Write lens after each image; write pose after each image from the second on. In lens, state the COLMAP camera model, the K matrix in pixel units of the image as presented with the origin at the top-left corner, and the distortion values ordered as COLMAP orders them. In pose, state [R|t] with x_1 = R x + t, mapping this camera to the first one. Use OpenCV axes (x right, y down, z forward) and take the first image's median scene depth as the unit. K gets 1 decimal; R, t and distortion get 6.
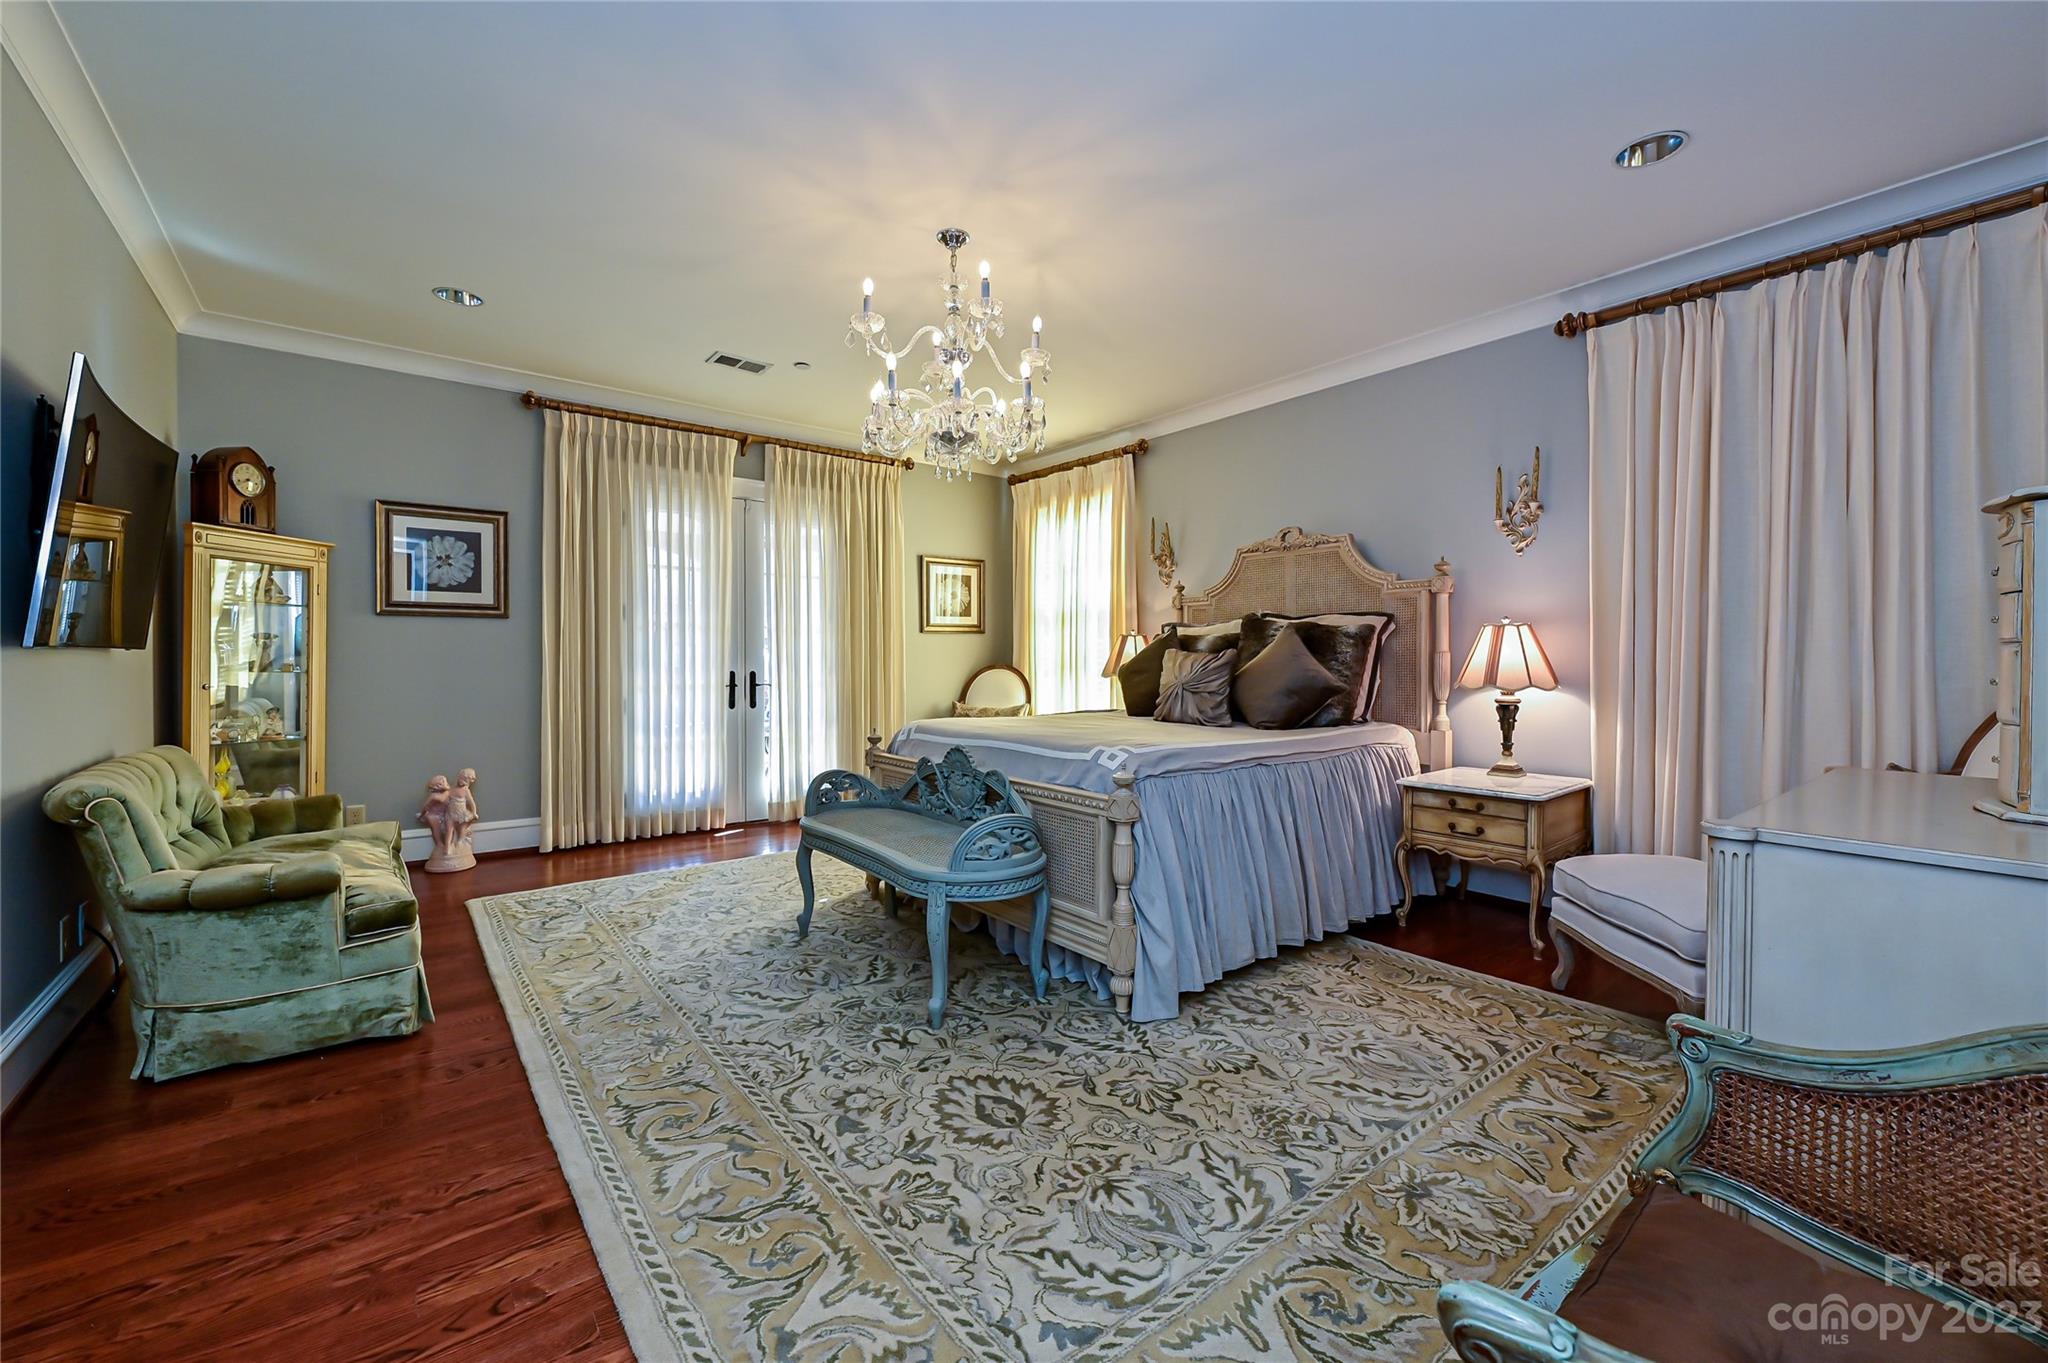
lens RADIAL K [[814.3, 0, 1023.3], [0, 814.3, 684.0], [0, 0, 1]] dist [-0.000784, -0.000337]
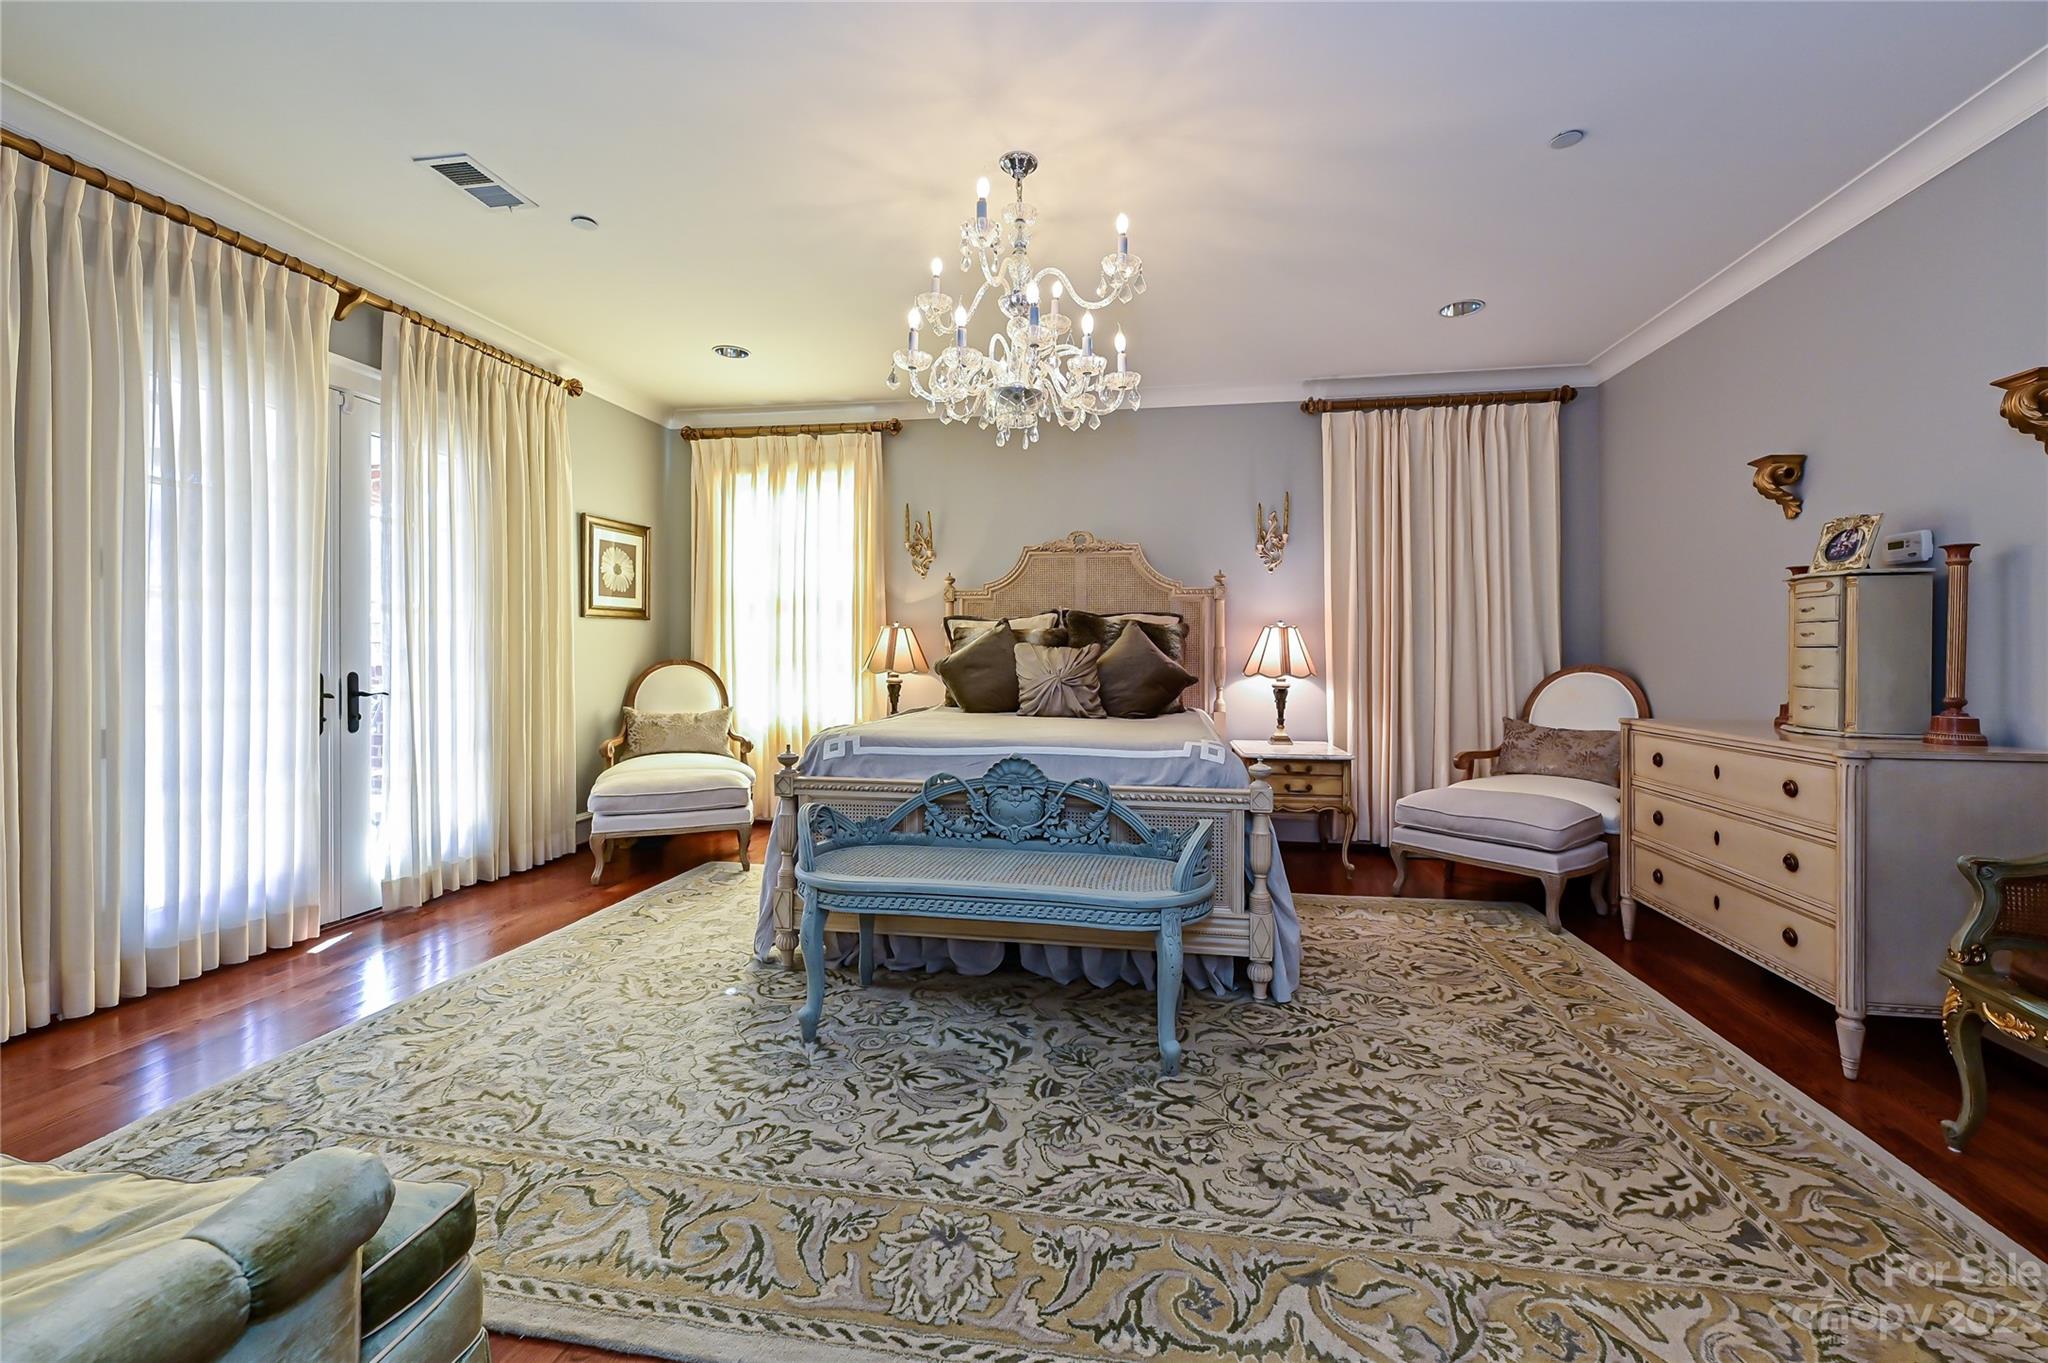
lens RADIAL K [[812.6, 0, 1028.5], [0, 812.6, 667.5], [0, 0, 1]] dist [-0.001089, 0.000210]
pose [[0.741521, -0.011962, 0.670823, -0.608145], [0.019288, 0.999808, -0.003492, -0.012565], [-0.670652, 0.015528, 0.741610, 0.337177]]
